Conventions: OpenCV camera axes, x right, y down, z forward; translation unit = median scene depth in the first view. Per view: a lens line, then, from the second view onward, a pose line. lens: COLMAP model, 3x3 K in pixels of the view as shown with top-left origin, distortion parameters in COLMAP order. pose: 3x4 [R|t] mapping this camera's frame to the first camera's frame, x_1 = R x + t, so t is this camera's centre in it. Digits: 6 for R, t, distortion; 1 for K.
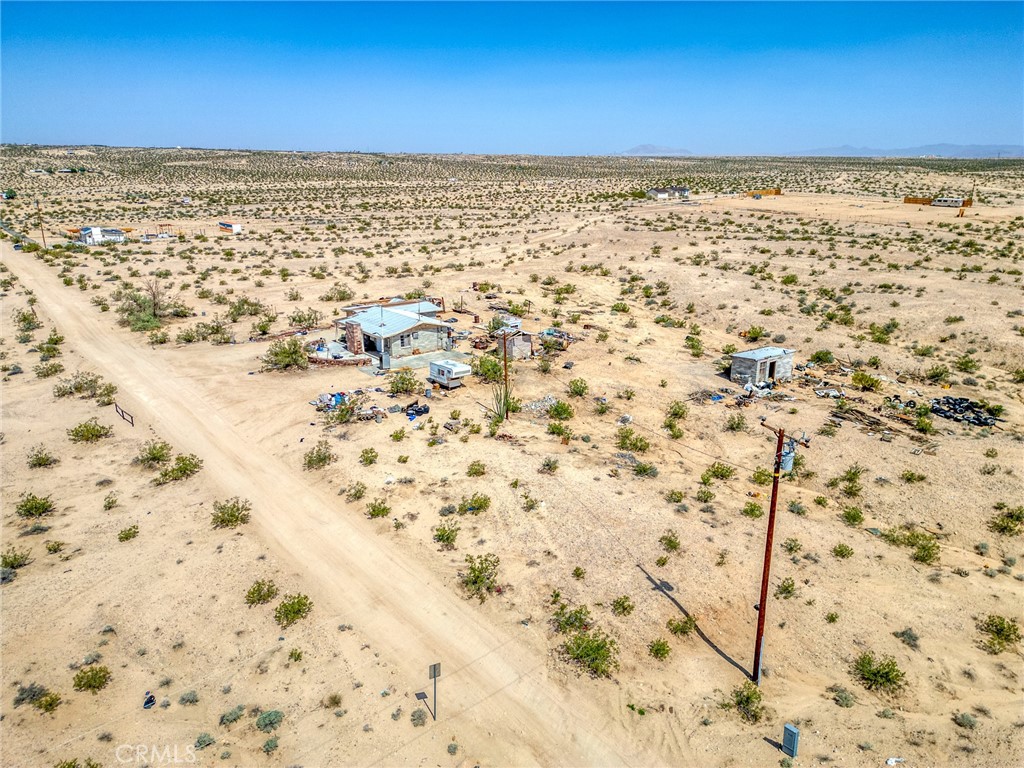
lens RADIAL K [[714.1, 0, 507.4], [0, 714.1, 384.6], [0, 0, 1]] dist [0.025834, -0.020163]
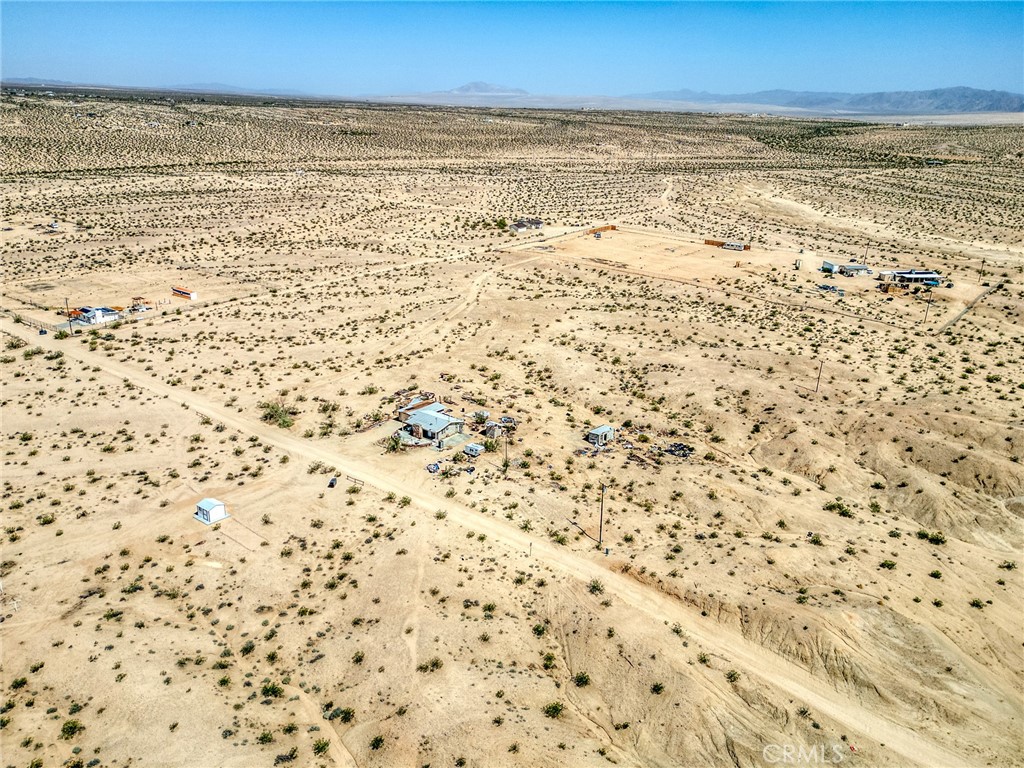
lens RADIAL K [[826.7, 0, 517.6], [0, 826.7, 380.8], [0, 0, 1]] dist [0.074421, -0.003415]
pose [[0.973034, -0.050746, 0.225010, -0.532569], [0.042174, 0.998195, 0.042745, -0.345250], [-0.226773, -0.032103, 0.973418, -1.633481]]
